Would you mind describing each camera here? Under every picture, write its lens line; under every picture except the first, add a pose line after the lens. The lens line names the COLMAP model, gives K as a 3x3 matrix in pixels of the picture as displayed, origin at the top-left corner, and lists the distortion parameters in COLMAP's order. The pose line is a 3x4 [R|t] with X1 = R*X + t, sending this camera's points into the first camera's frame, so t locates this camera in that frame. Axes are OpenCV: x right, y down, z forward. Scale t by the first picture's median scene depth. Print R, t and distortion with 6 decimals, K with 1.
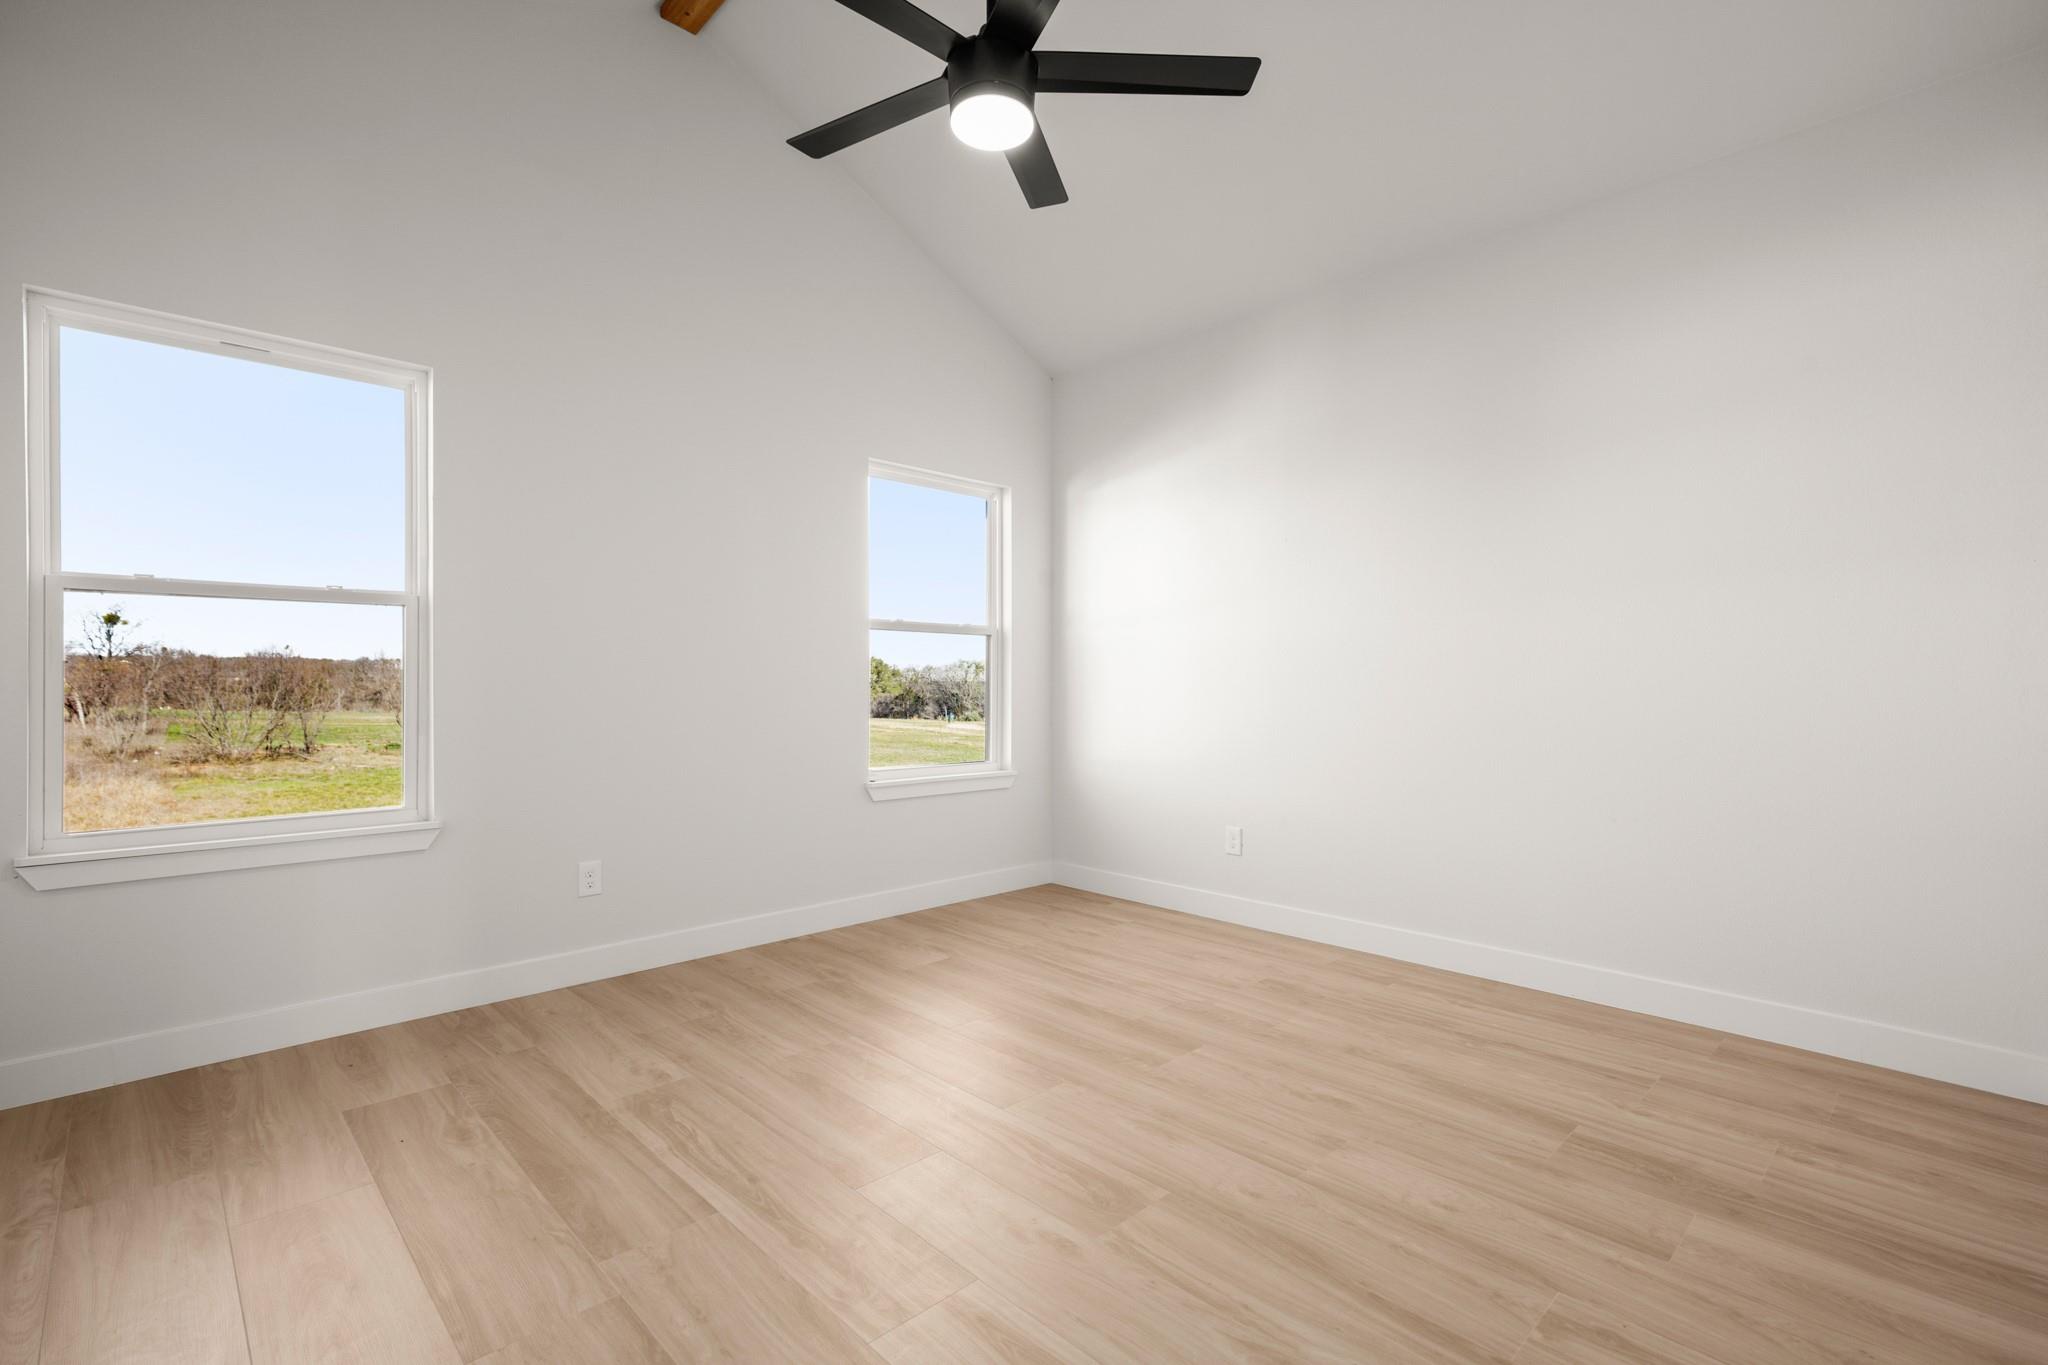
lens RADIAL K [[936.0, 0, 1034.9], [0, 936.0, 676.0], [0, 0, 1]] dist [0.013438, -0.000155]
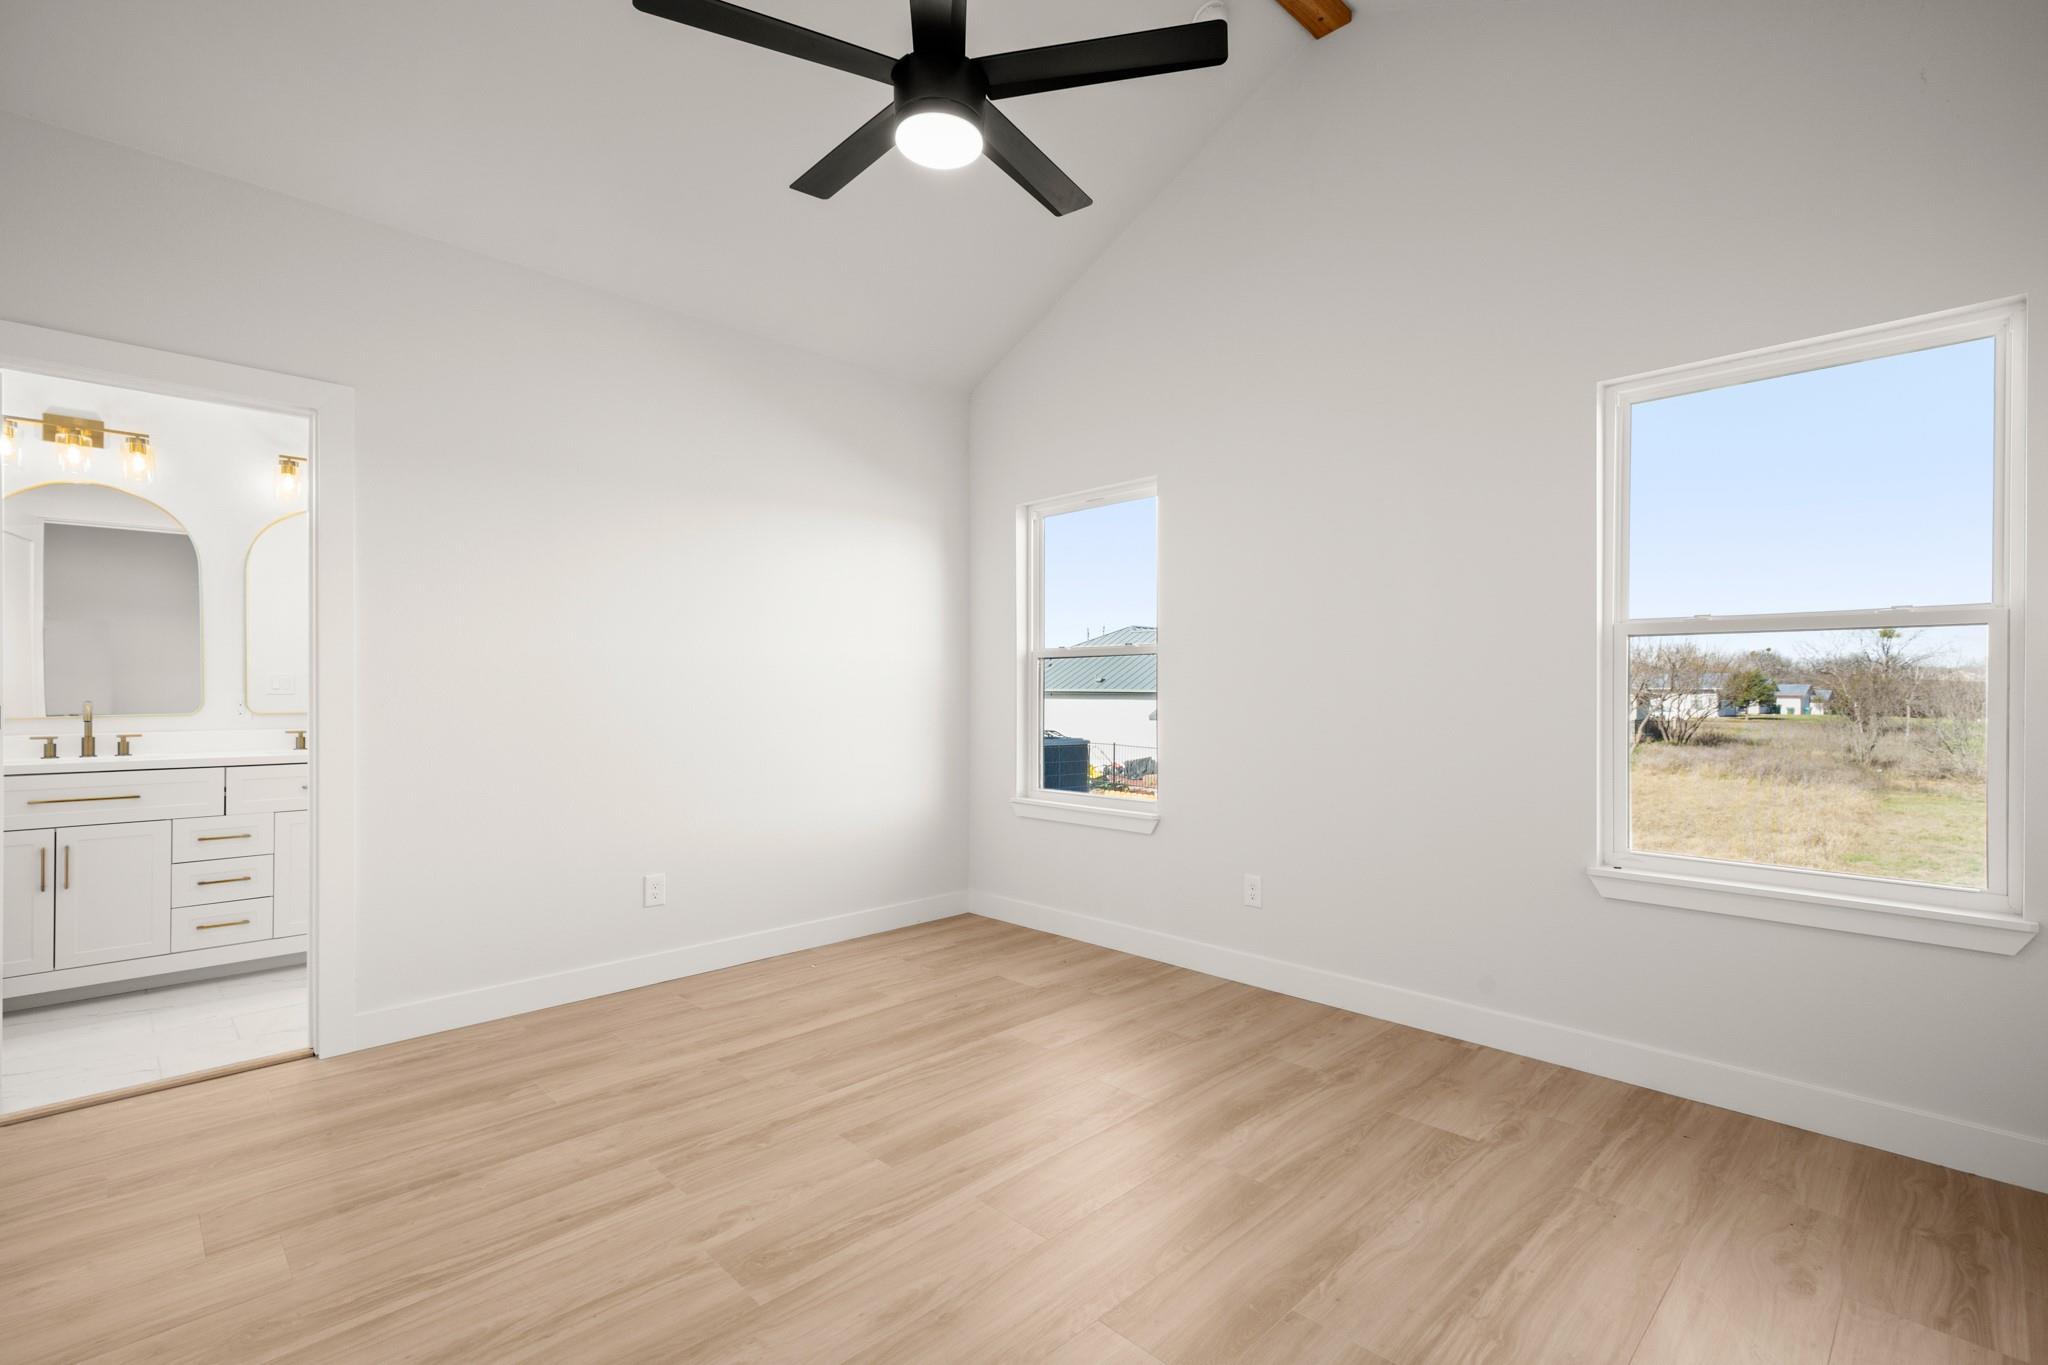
lens RADIAL K [[936.6, 0, 1024.0], [0, 936.6, 682.5], [0, 0, 1]] dist [0.002487, 0.000146]
pose [[0.007962, -0.006391, -0.999948, 0.638400], [0.002812, 0.999976, -0.006369, -0.017926], [0.999964, -0.002761, 0.007979, 0.769617]]
